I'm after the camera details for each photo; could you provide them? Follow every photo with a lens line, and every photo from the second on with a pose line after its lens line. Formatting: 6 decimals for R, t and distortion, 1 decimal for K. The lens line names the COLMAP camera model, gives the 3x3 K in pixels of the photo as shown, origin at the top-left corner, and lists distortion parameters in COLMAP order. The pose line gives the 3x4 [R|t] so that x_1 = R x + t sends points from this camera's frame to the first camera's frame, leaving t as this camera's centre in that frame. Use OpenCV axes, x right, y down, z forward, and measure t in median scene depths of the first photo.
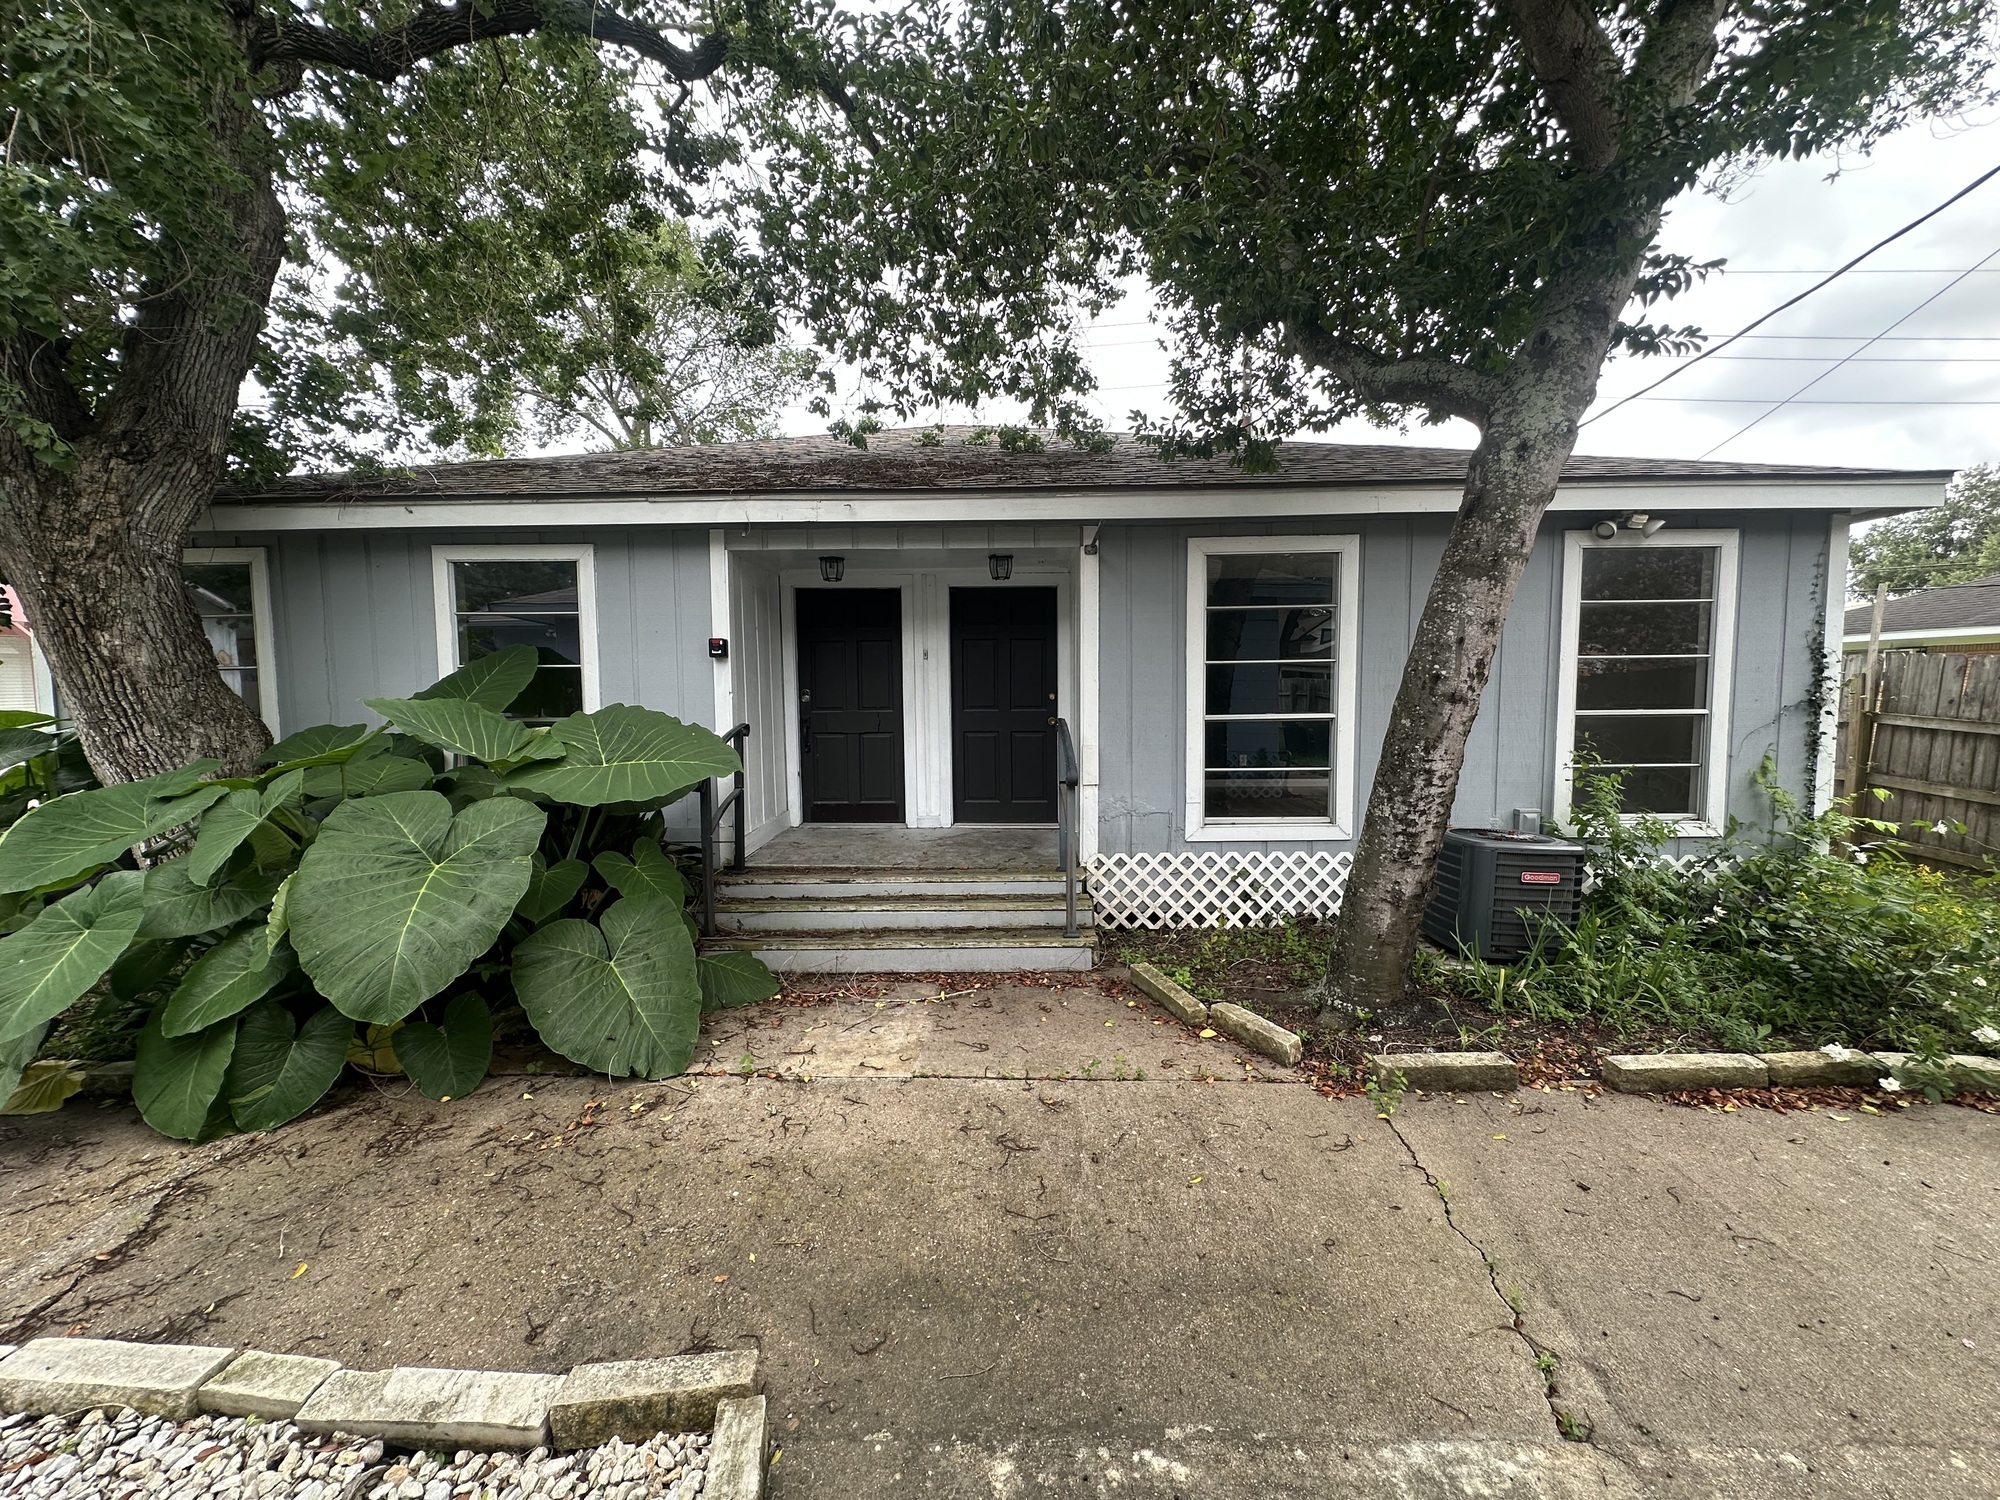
lens RADIAL K [[798.7, 0, 1000.0], [0, 798.7, 750.0], [0, 0, 1]] dist [-0.000225, -0.000244]
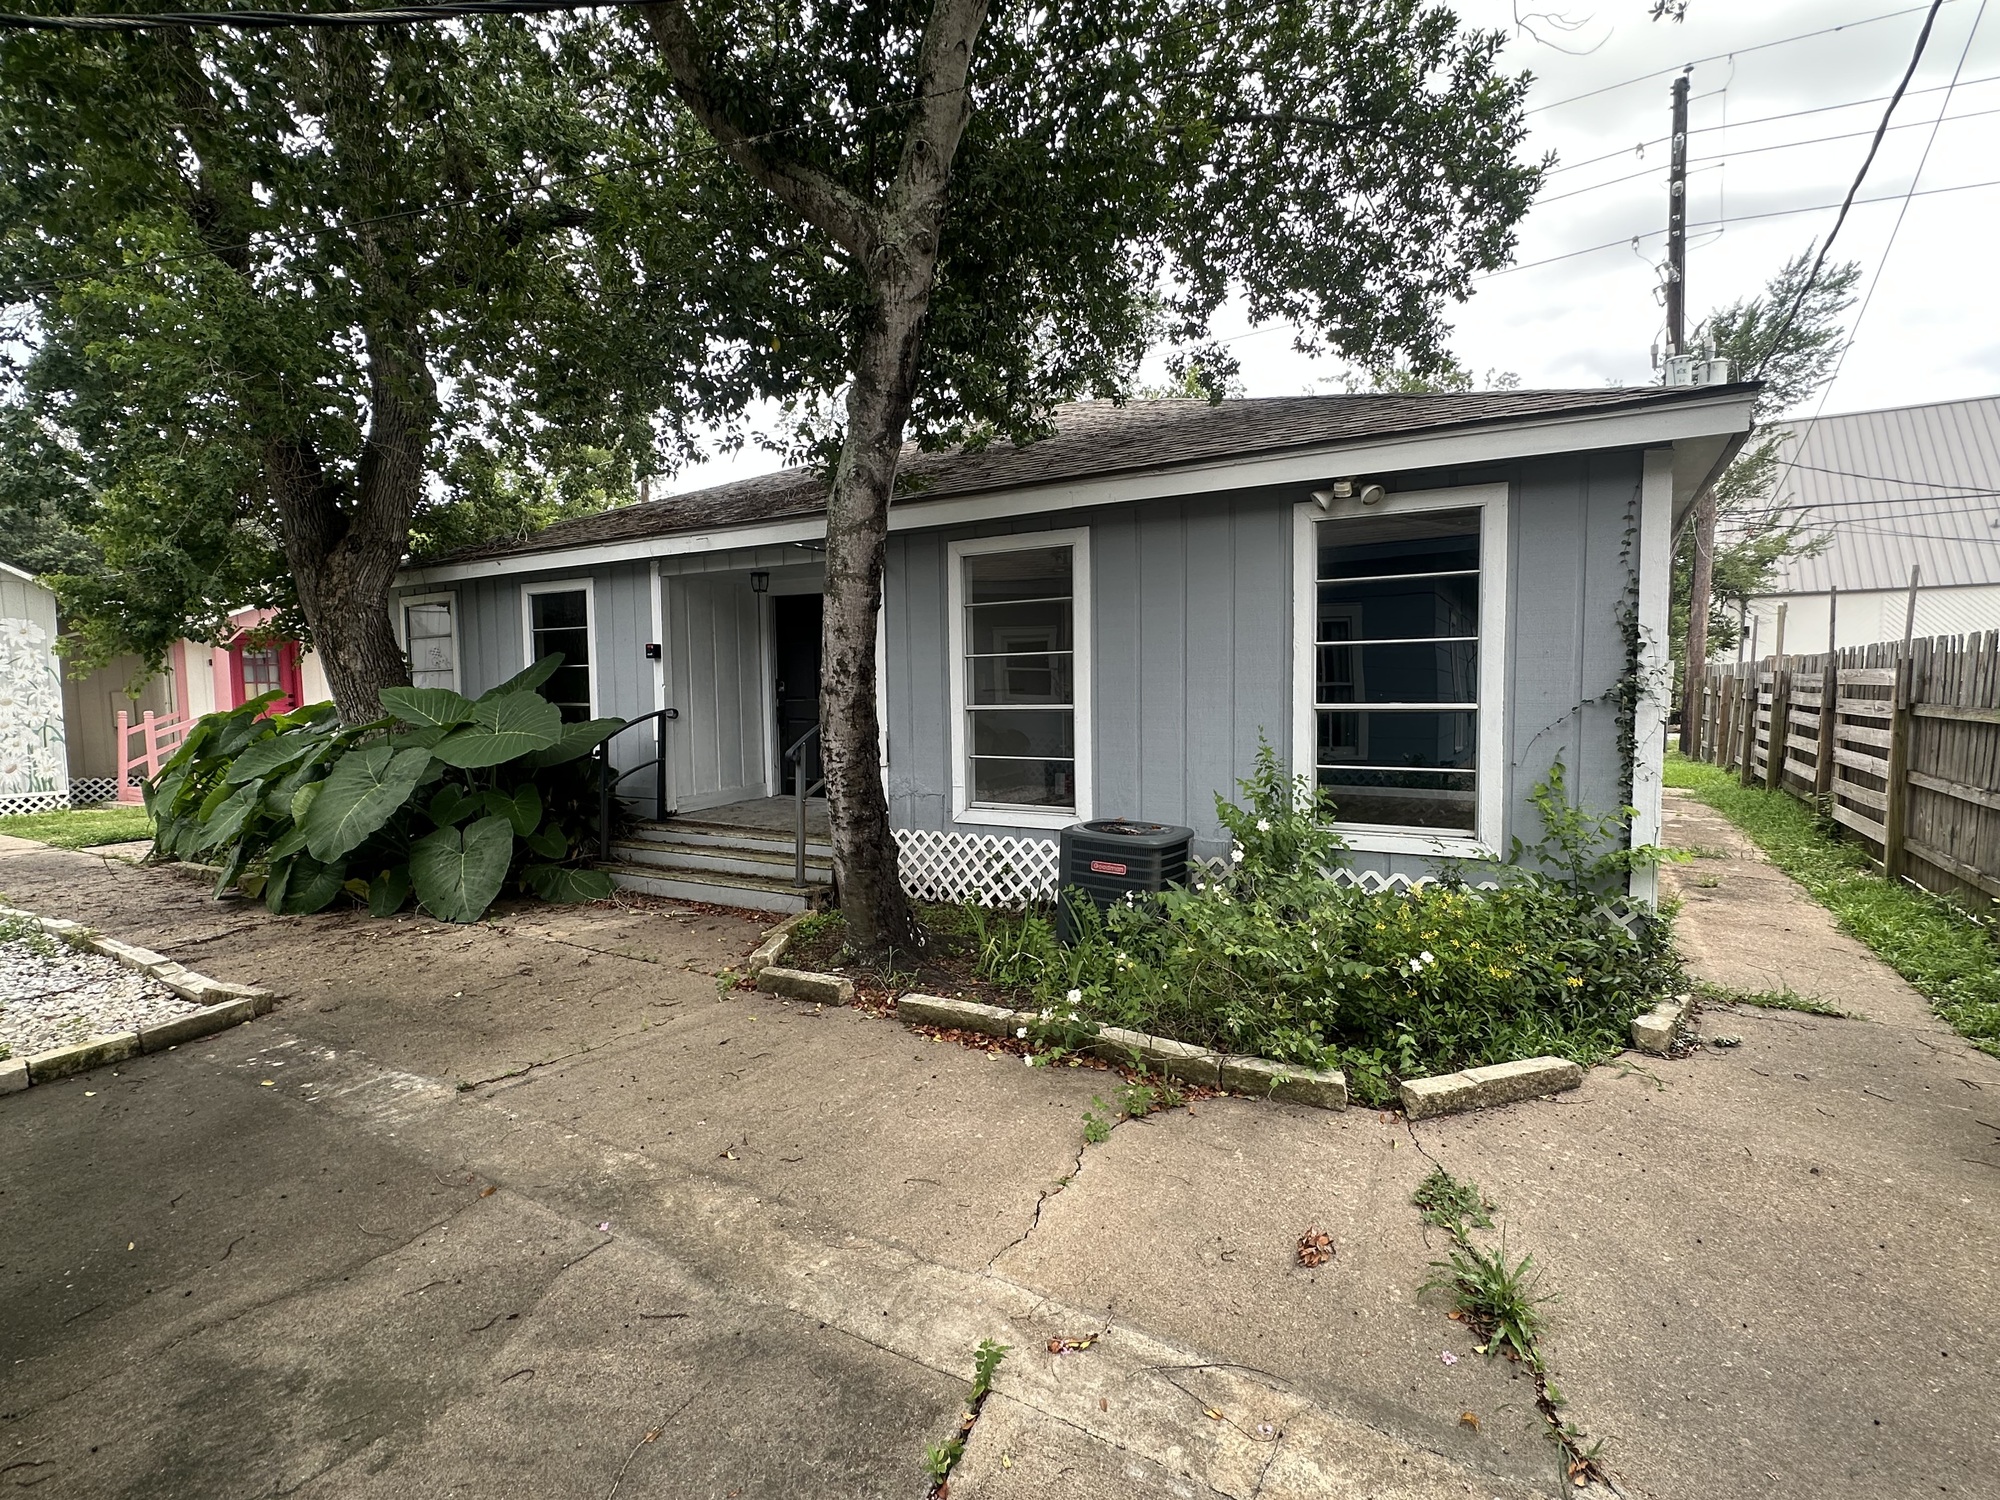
lens RADIAL K [[982.9, 0, 1000.0], [0, 982.9, 750.0], [0, 0, 1]] dist [0.001127, 0.000210]
pose [[0.866566, 0.031638, -0.498059, 0.961124], [-0.031770, 0.999461, 0.008211, 0.004233], [0.498050, 0.008708, 0.867104, -0.121048]]
